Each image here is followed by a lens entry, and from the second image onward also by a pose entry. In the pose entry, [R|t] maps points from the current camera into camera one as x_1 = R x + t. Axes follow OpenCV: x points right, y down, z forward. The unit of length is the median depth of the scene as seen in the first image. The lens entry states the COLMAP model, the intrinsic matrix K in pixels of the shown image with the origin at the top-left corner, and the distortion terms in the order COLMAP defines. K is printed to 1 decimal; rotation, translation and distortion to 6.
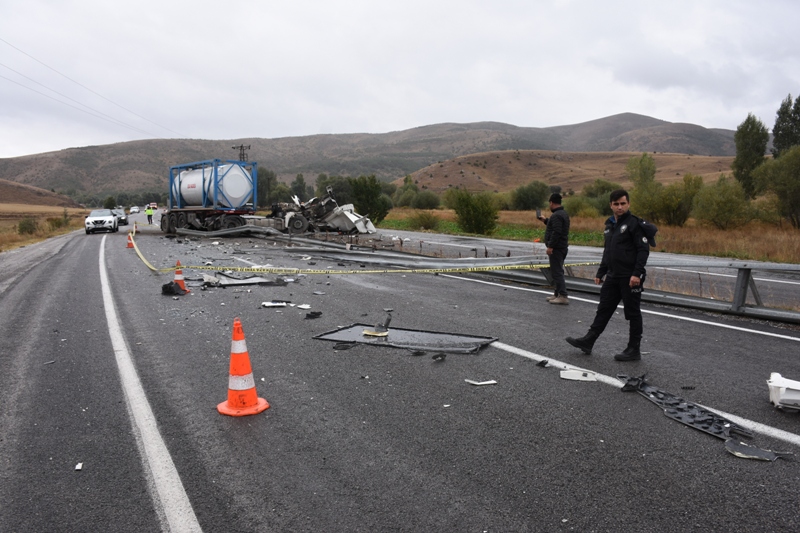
lens RADIAL K [[623.5, 0, 404.4], [0, 623.5, 273.8], [0, 0, 1]] dist [-0.153354, 0.108174]
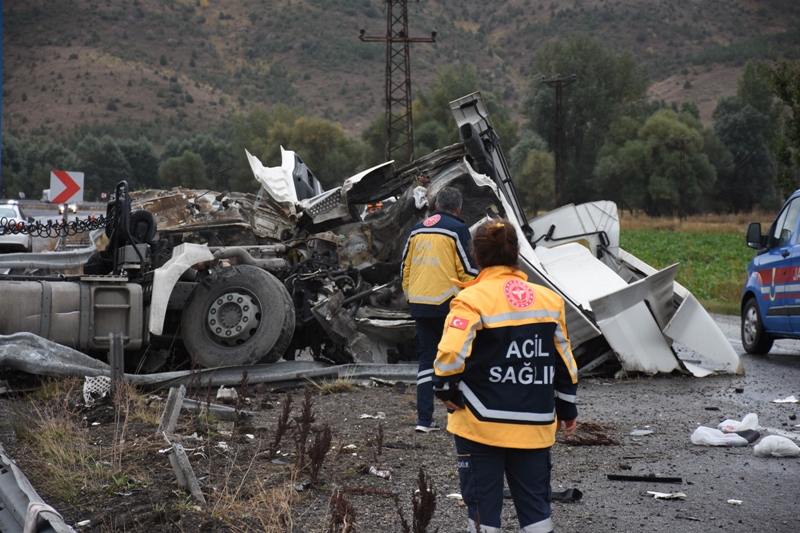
lens RADIAL K [[2722.2, 0, 400.0], [0, 2722.2, 266.5], [0, 0, 1]] dist [1.271990, 0.928675]
pose [[0.954505, 0.013814, -0.297876, 0.089993], [-0.040193, 0.995771, -0.082615, -0.030096], [0.295475, 0.090829, 0.951023, 0.269261]]
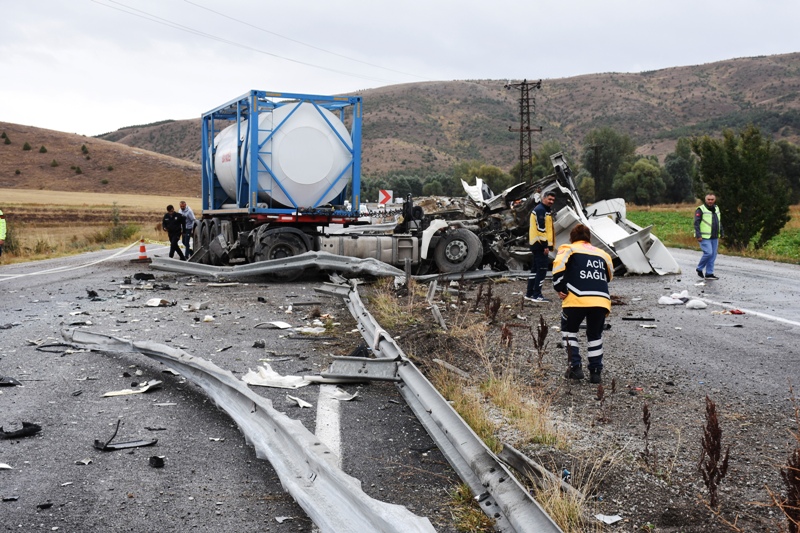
lens RADIAL K [[1172.5, 0, 400.0], [0, 1172.5, 266.5], [0, 0, 1]] dist [0.169056, 0.448053]
pose [[0.917301, 0.015401, -0.397897, 0.087590], [-0.037190, 0.998198, -0.047100, -0.030104], [0.396455, 0.058002, 0.916220, 0.272498]]
